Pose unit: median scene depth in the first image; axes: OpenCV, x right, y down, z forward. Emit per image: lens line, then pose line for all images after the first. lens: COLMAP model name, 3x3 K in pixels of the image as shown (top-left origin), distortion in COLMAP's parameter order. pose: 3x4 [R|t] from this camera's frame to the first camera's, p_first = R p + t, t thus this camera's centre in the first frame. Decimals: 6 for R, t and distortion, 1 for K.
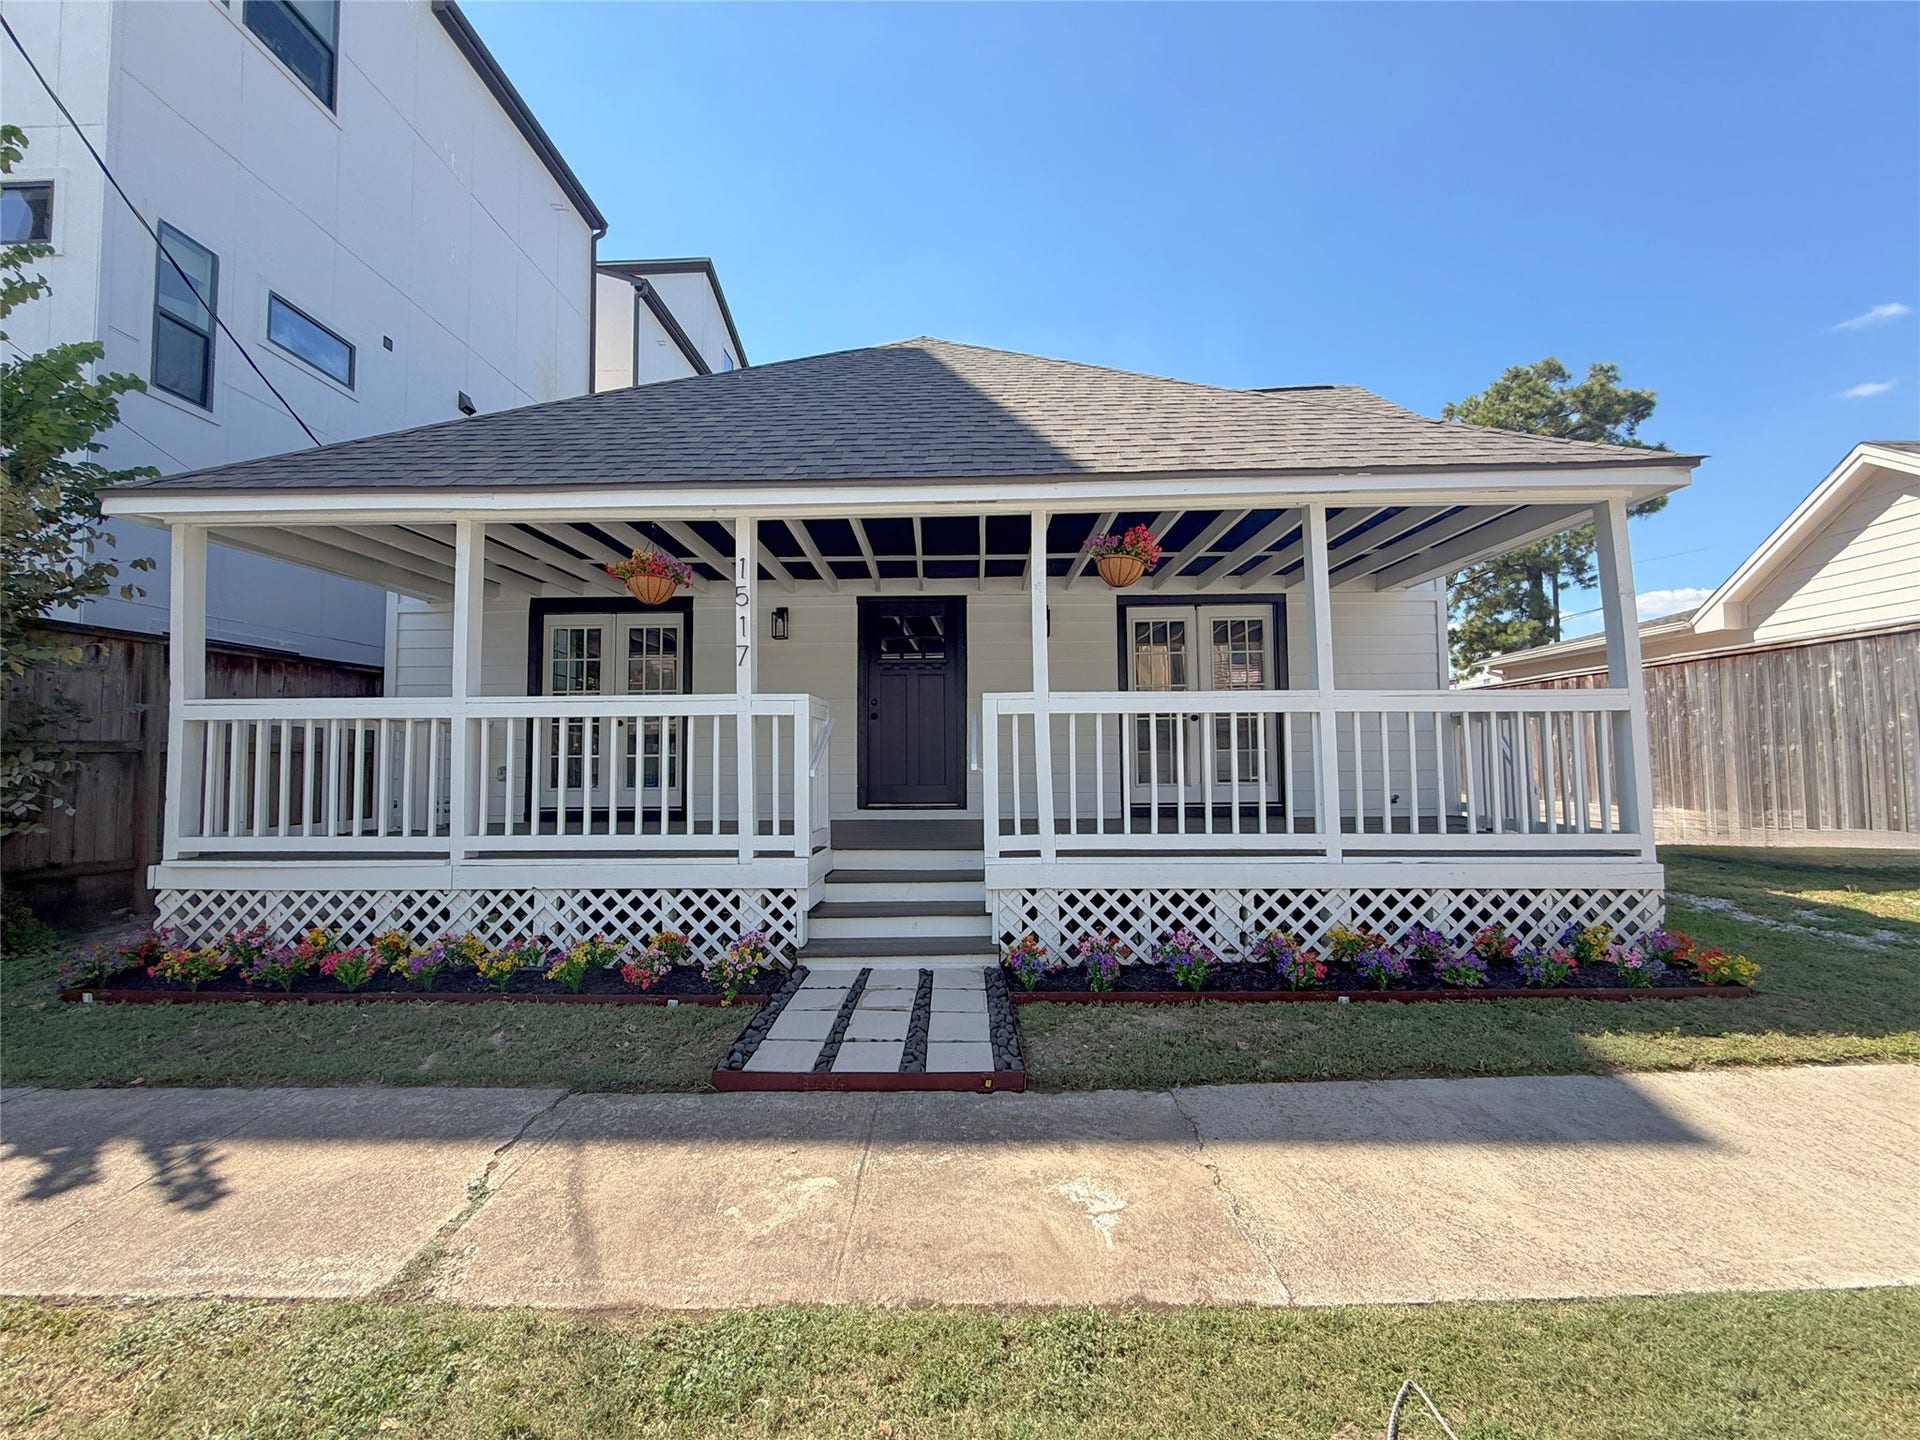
lens RADIAL K [[773.2, 0, 952.2], [0, 773.2, 716.4], [0, 0, 1]] dist [0.000125, -0.000883]
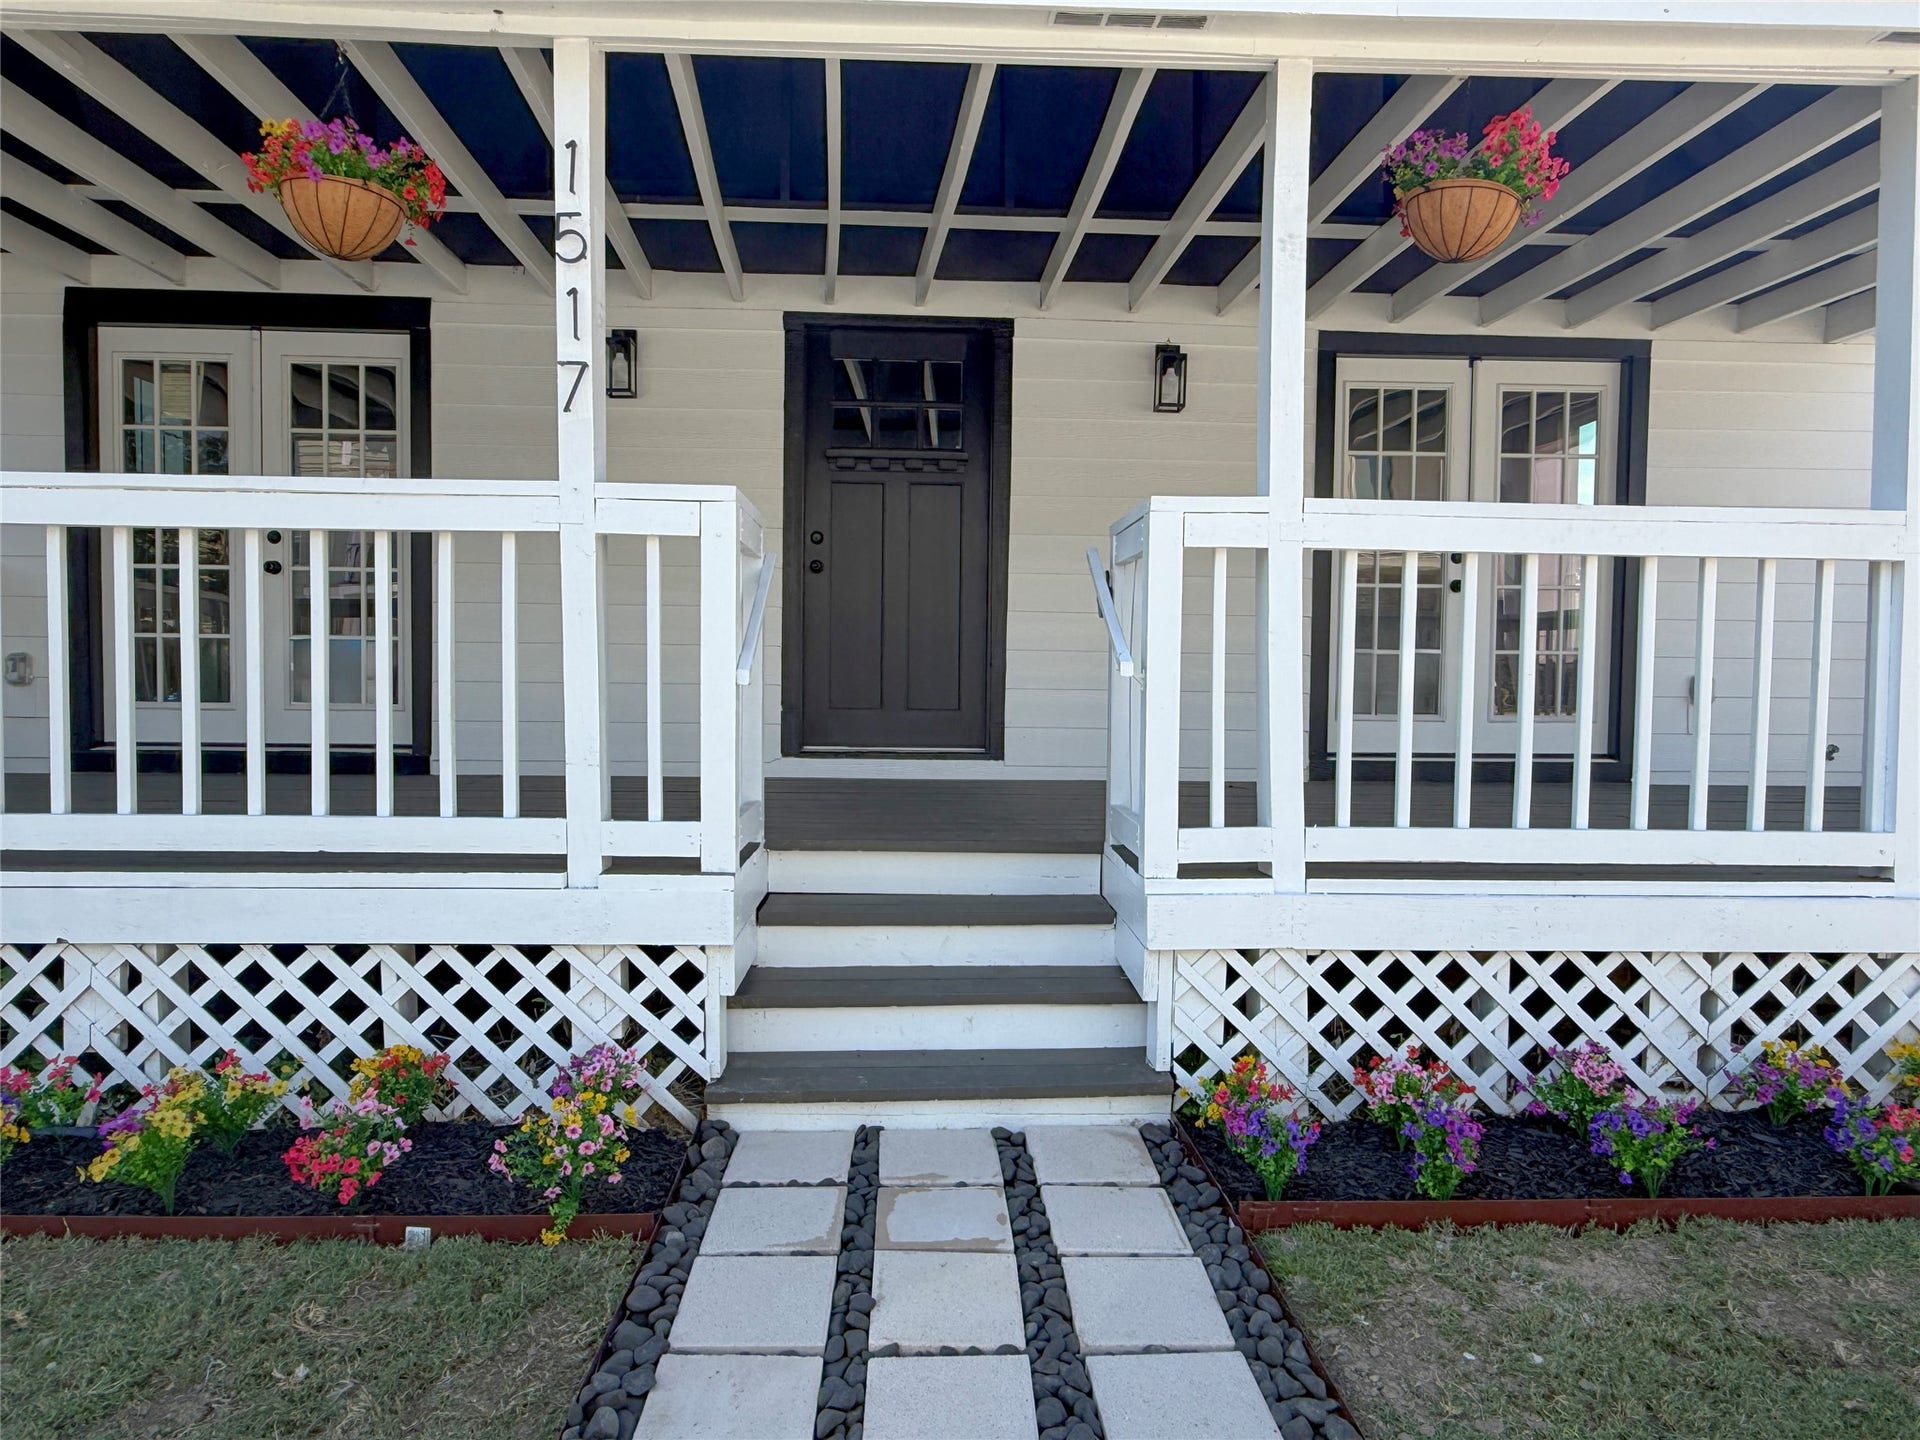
lens RADIAL K [[1297.6, 0, 960.0], [0, 1297.6, 723.9], [0, 0, 1]] dist [0.001003, -0.000955]
pose [[0.997179, 0.016833, 0.073148, -0.116362], [-0.023887, 0.995030, 0.096664, 0.028508], [-0.071157, -0.098138, 0.992626, 0.291577]]
